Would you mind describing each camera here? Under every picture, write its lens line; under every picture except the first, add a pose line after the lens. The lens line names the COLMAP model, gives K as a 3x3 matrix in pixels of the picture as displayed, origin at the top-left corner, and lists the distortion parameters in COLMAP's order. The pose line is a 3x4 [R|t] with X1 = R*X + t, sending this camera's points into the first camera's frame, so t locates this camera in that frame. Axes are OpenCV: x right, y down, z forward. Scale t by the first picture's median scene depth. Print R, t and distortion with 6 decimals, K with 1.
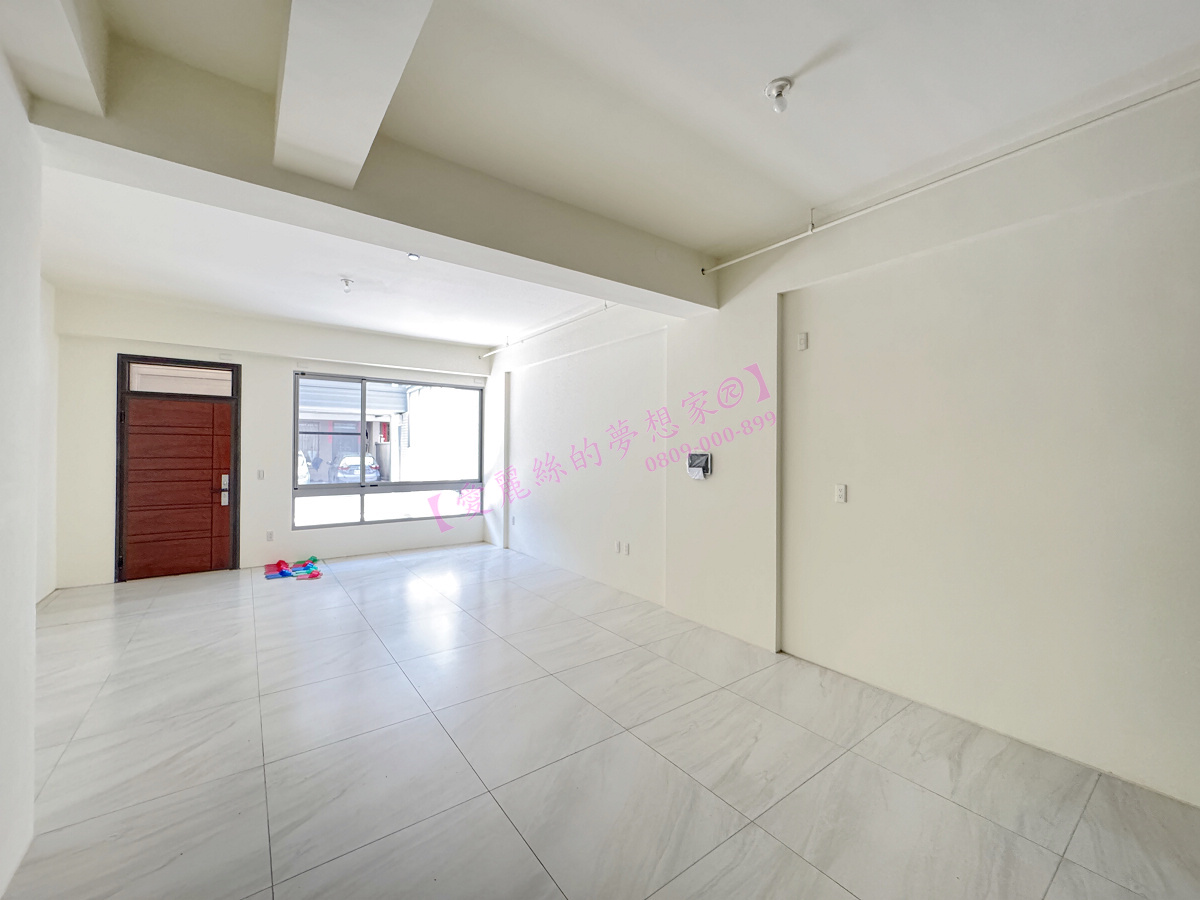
lens RADIAL K [[481.8, 0, 600.0], [0, 481.8, 450.0], [0, 0, 1]] dist [-0.003245, -0.000058]
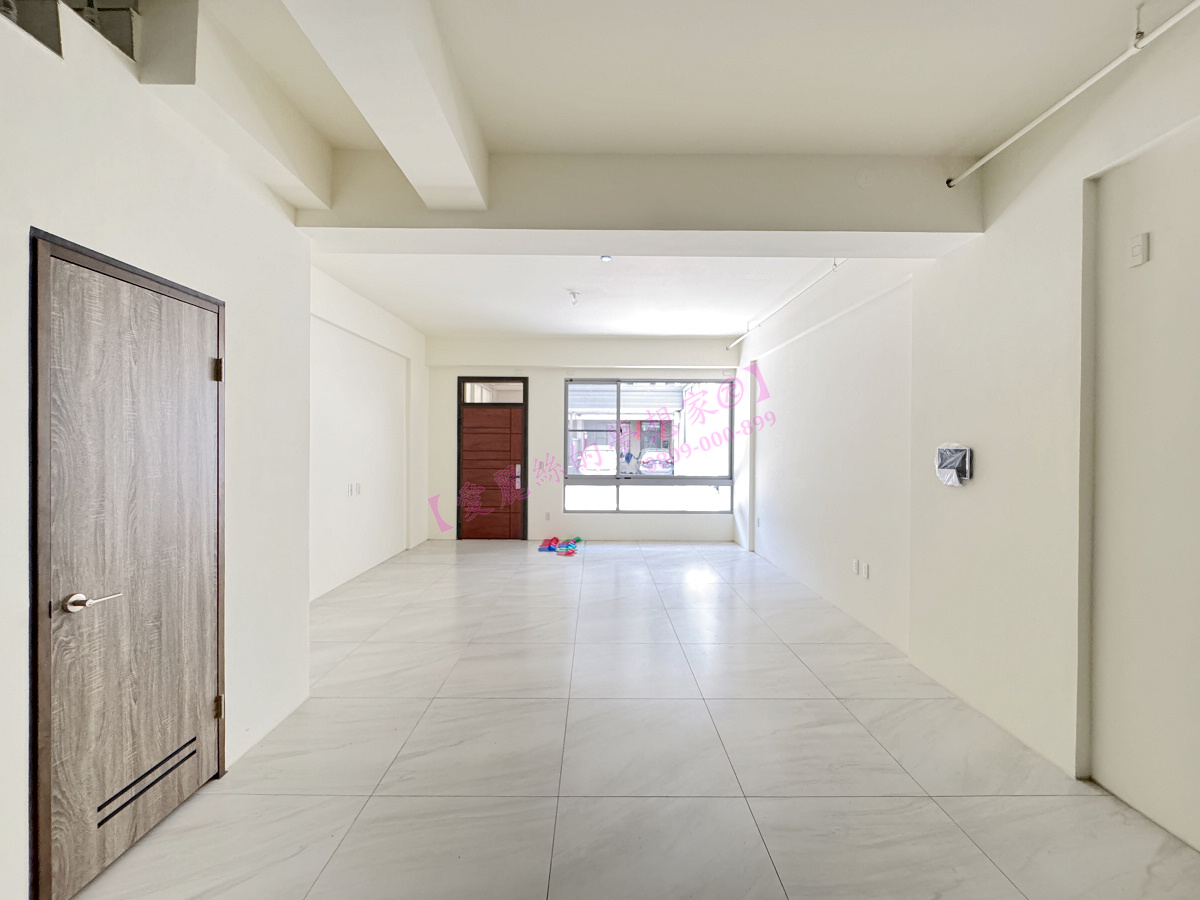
lens RADIAL K [[481.8, 0, 600.0], [0, 481.8, 450.0], [0, 0, 1]] dist [-0.003245, -0.000058]
pose [[0.806401, 0.004381, -0.591352, 0.143310], [-0.000338, 0.999976, 0.006948, 0.003275], [0.591368, -0.005403, 0.806383, 0.098759]]
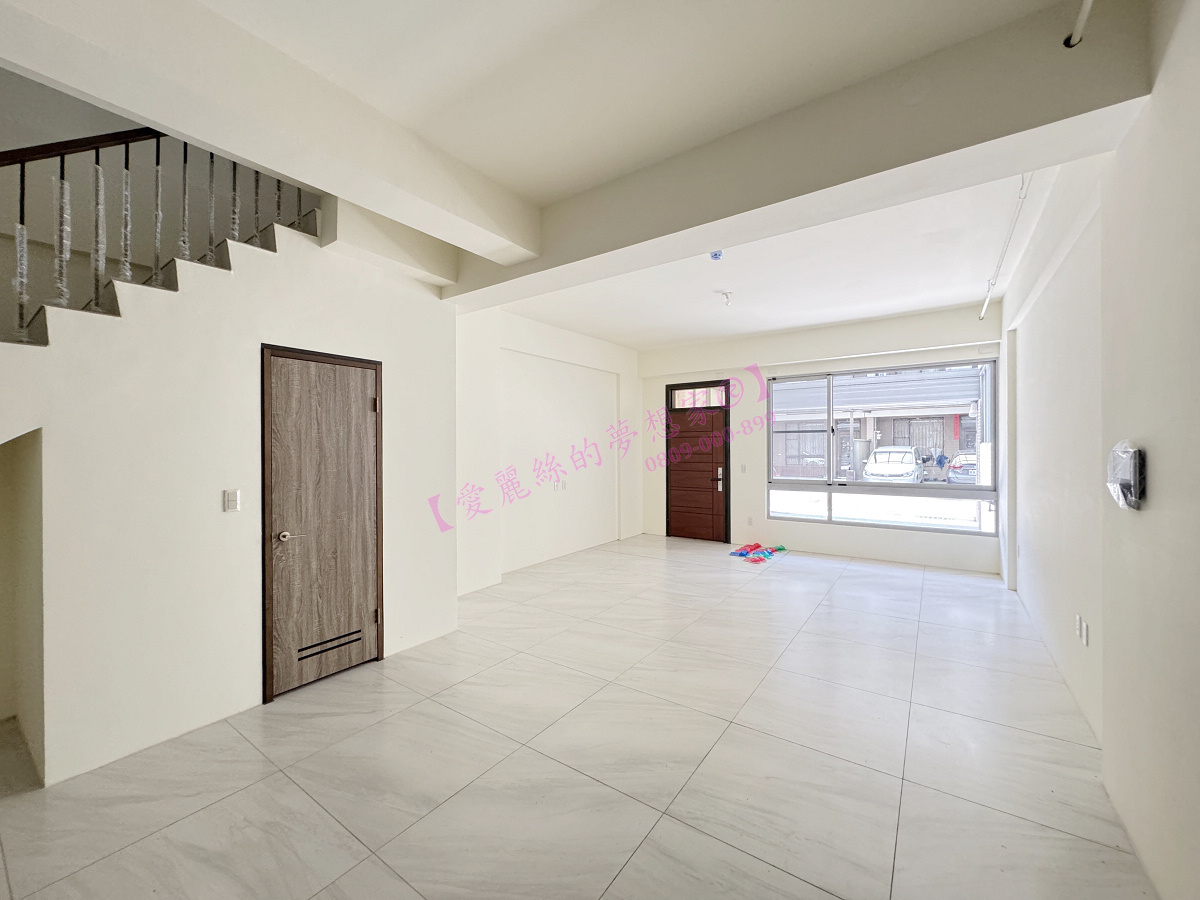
lens RADIAL K [[478.8, 0, 600.0], [0, 478.8, 450.0], [0, 0, 1]] dist [-0.000836, -0.000509]
pose [[0.311537, -0.002612, -0.950230, 0.323922], [0.007864, 0.999969, -0.000170, 0.002240], [0.950202, -0.007419, 0.311548, 0.290930]]
